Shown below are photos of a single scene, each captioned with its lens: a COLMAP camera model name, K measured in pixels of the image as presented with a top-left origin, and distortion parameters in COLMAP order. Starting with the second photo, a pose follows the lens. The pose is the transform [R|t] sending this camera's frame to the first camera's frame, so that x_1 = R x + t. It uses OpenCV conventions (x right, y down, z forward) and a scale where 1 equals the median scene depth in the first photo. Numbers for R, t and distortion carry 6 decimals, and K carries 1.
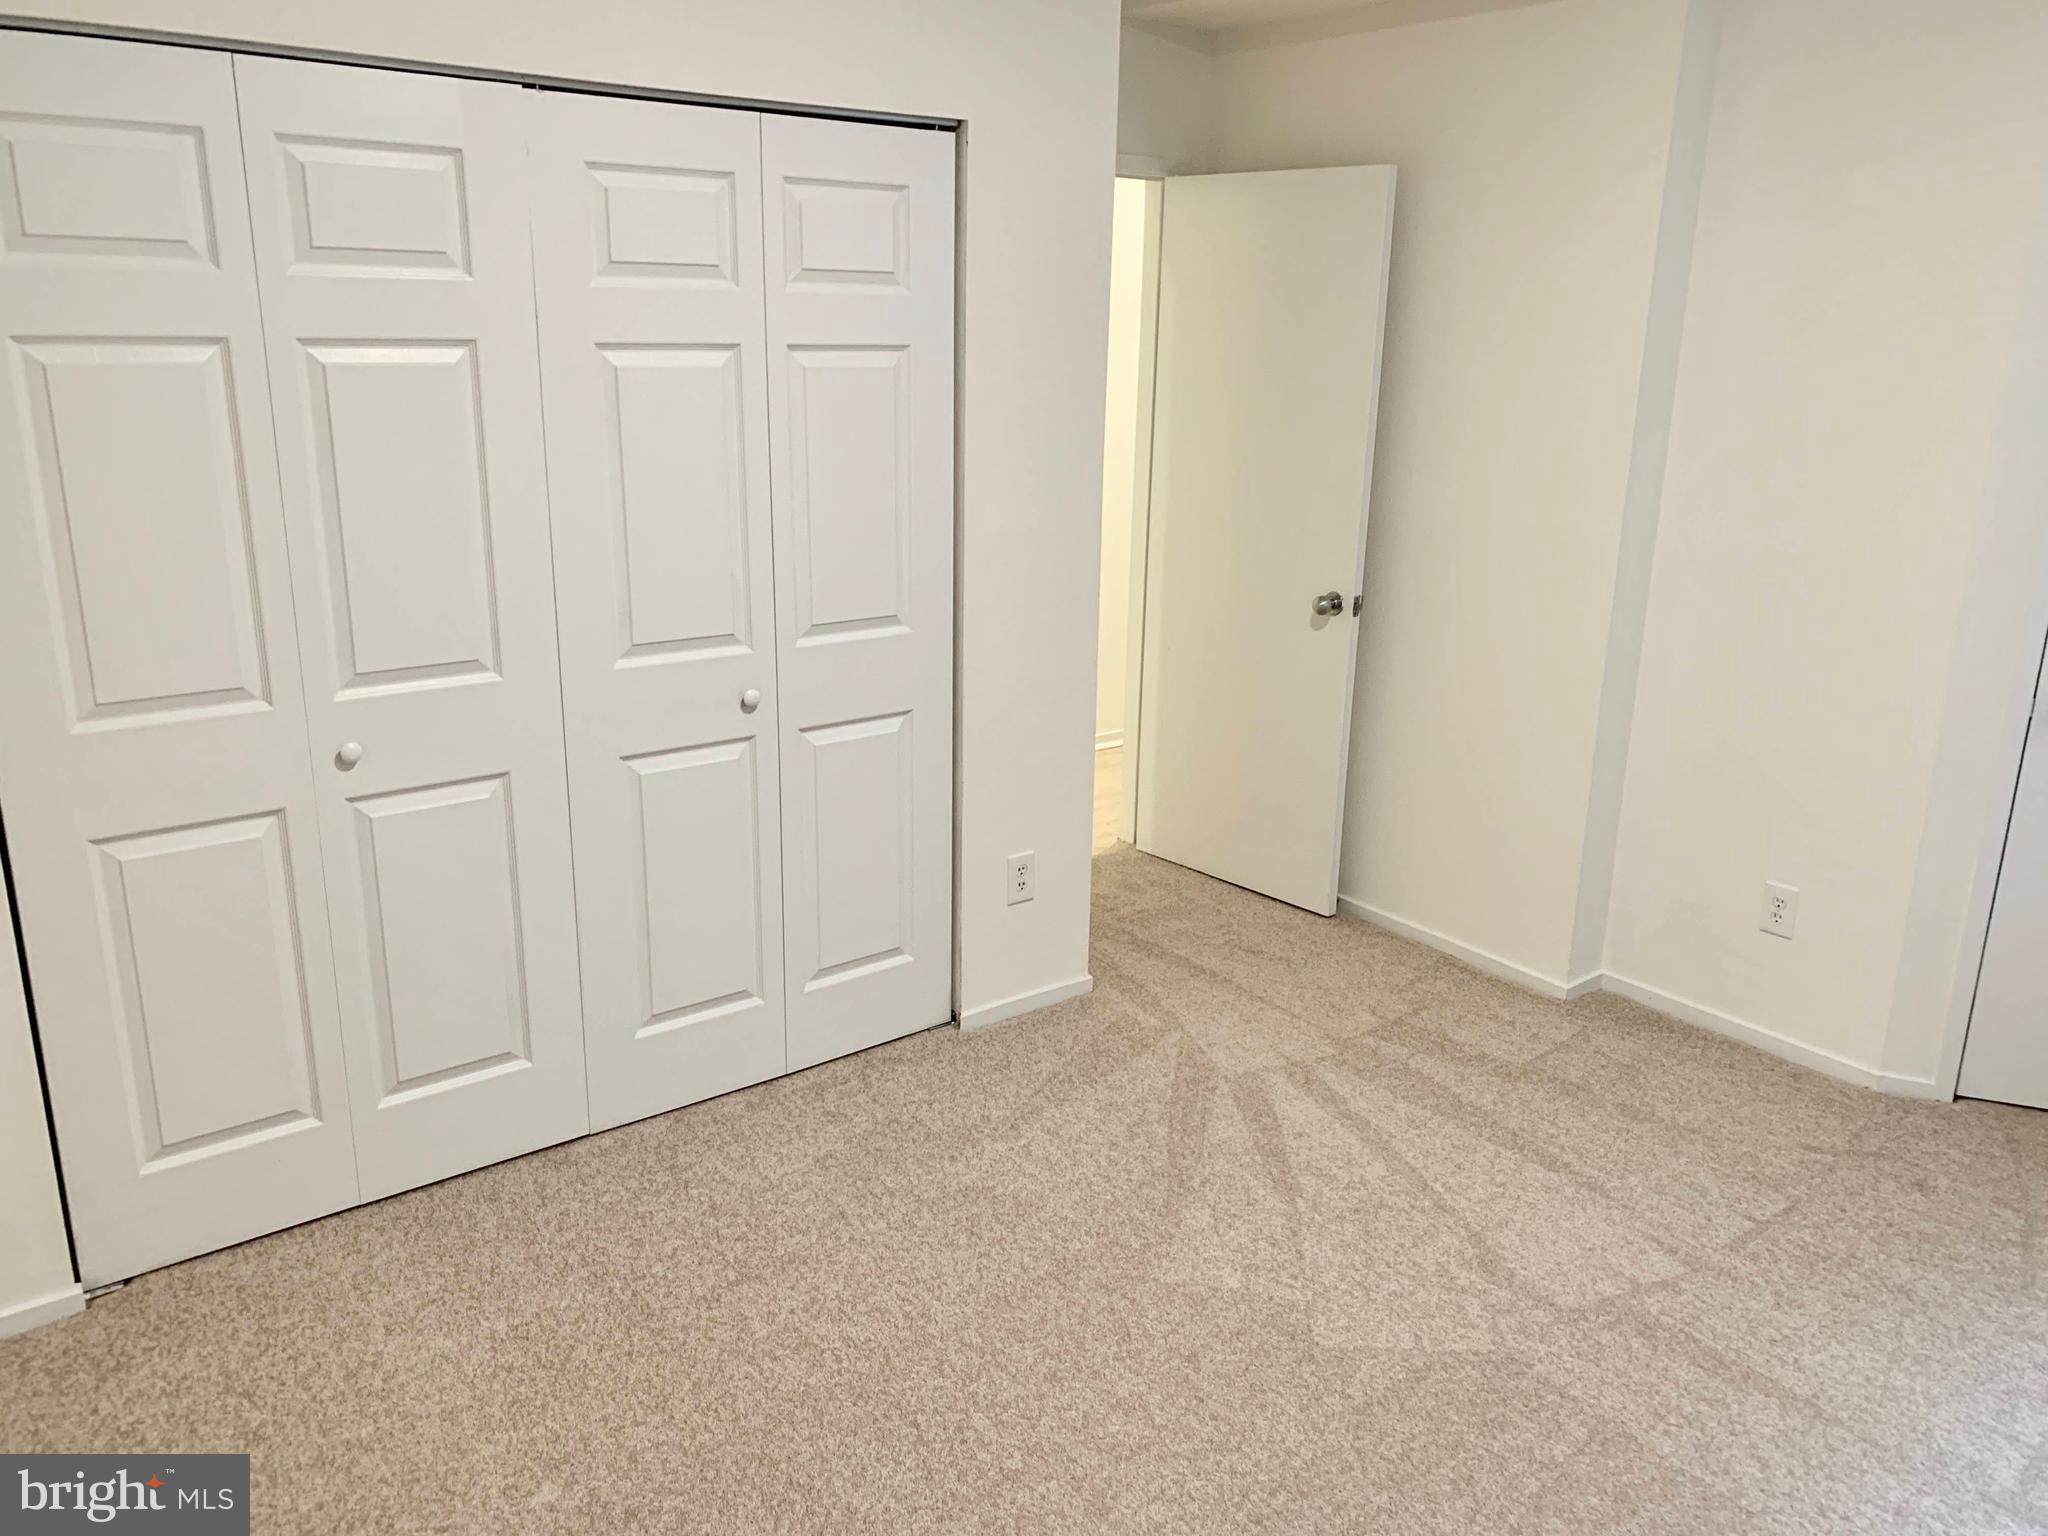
lens RADIAL K [[1504.9, 0, 1024.0], [0, 1504.9, 768.0], [0, 0, 1]] dist [-0.006348, -0.005717]
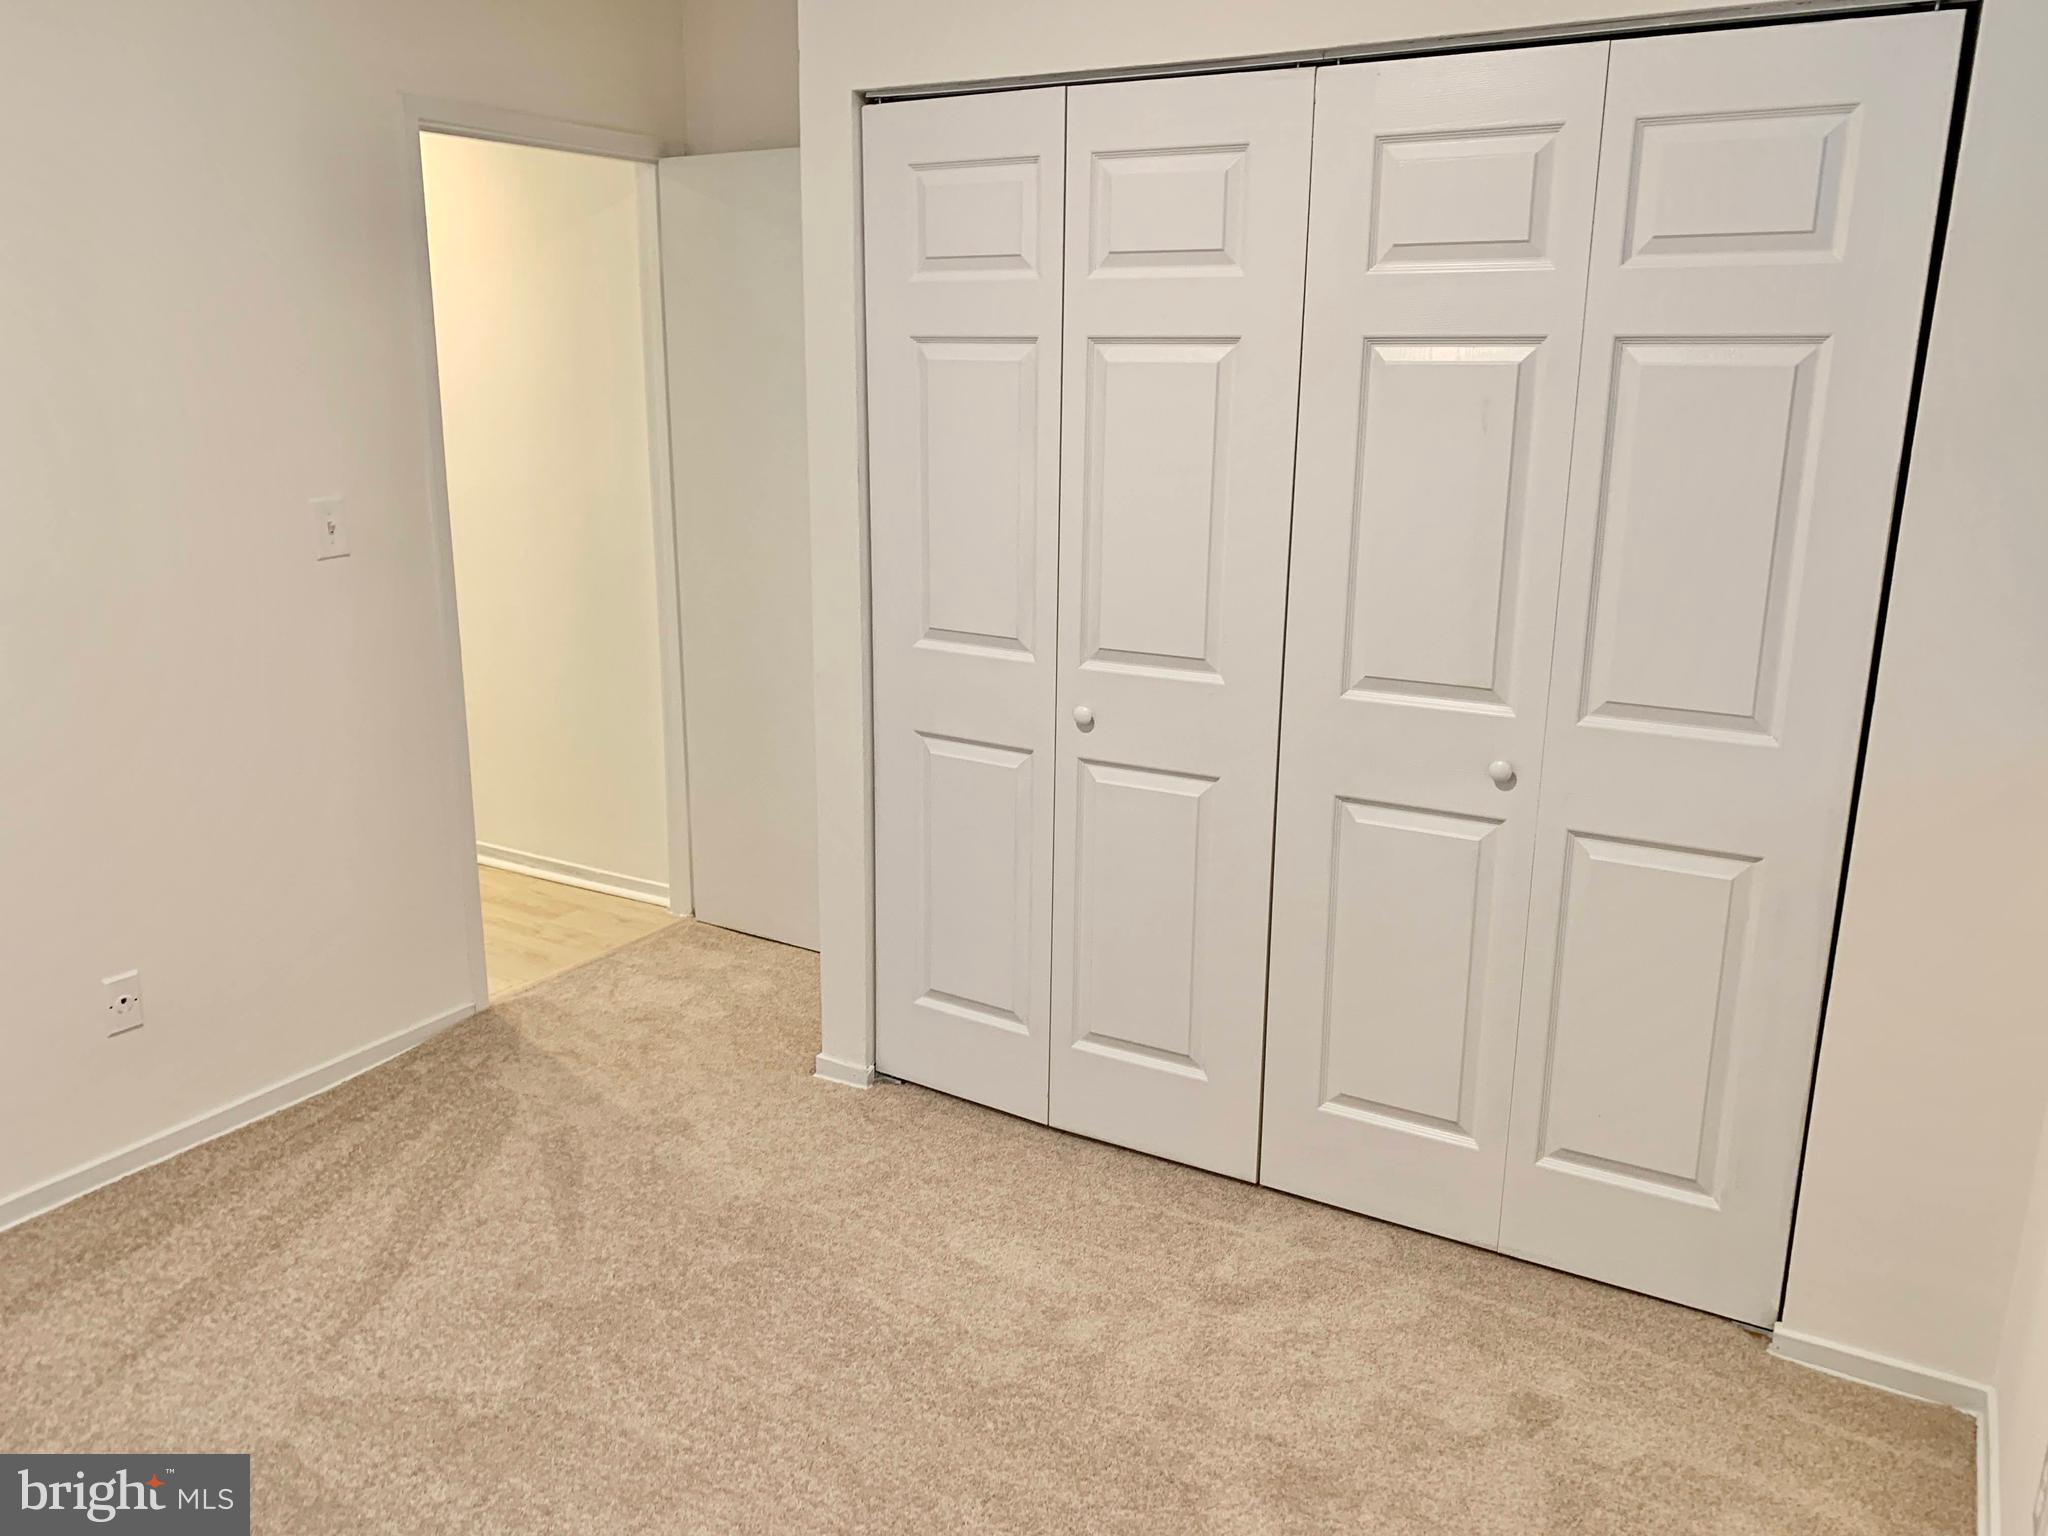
lens RADIAL K [[1666.8, 0, 1024.0], [0, 1666.8, 768.0], [0, 0, 1]] dist [0.052949, -0.001714]
pose [[0.367406, 0.220819, -0.903467, 0.712451], [-0.250731, 0.958957, 0.132419, -0.138362], [0.895627, 0.177875, 0.407693, 0.531255]]
